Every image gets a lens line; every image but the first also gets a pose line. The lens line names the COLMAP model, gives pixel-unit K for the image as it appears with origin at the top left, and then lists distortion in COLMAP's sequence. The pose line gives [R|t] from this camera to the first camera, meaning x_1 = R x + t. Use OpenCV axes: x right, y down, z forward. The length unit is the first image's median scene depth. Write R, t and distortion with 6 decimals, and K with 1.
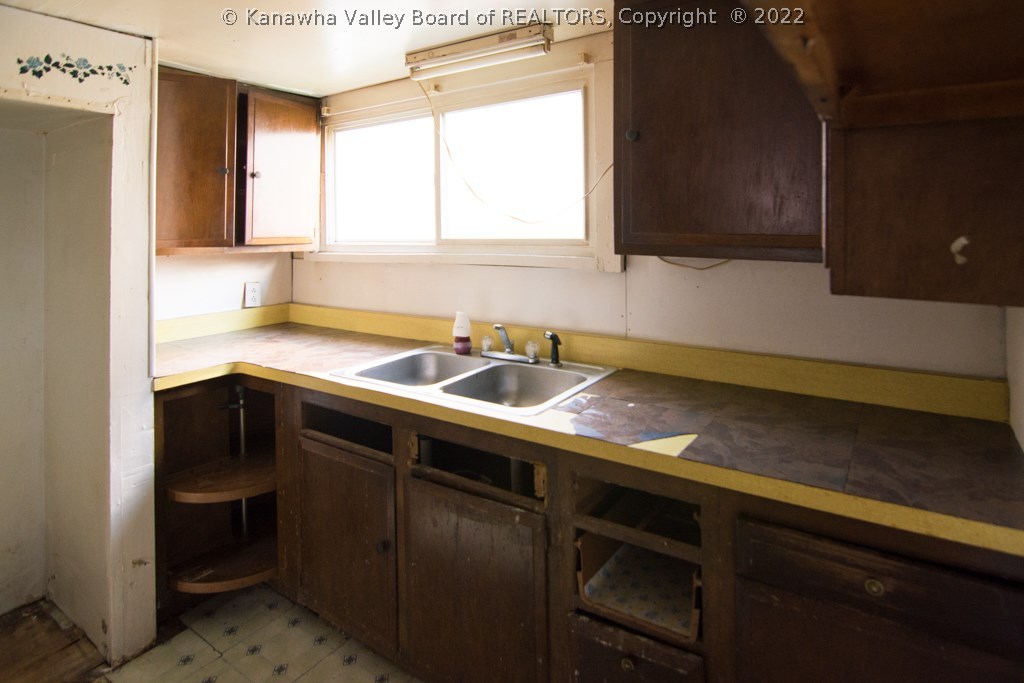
lens RADIAL K [[460.8, 0, 432.9], [0, 460.8, 317.6], [0, 0, 1]] dist [0.000263, 0.001010]
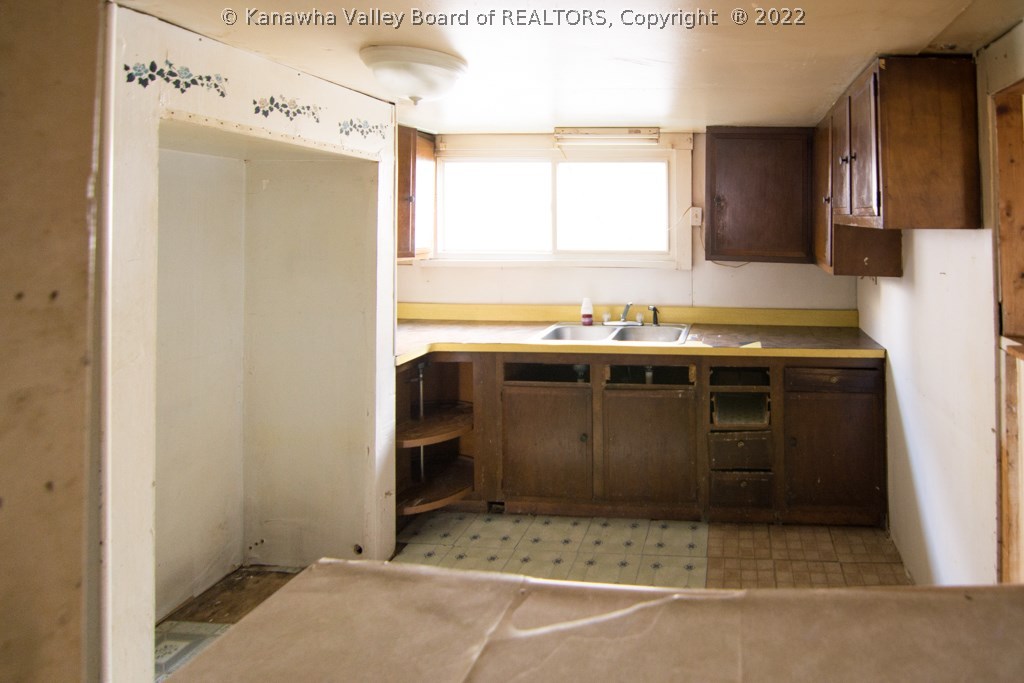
lens RADIAL K [[472.2, 0, 516.7], [0, 472.2, 344.7], [0, 0, 1]] dist [0.035053, -0.000300]
pose [[0.936490, -0.076368, 0.342280, -0.747398], [0.057296, 0.996206, 0.065506, 0.026693], [-0.345983, -0.041734, 0.937312, -0.432997]]
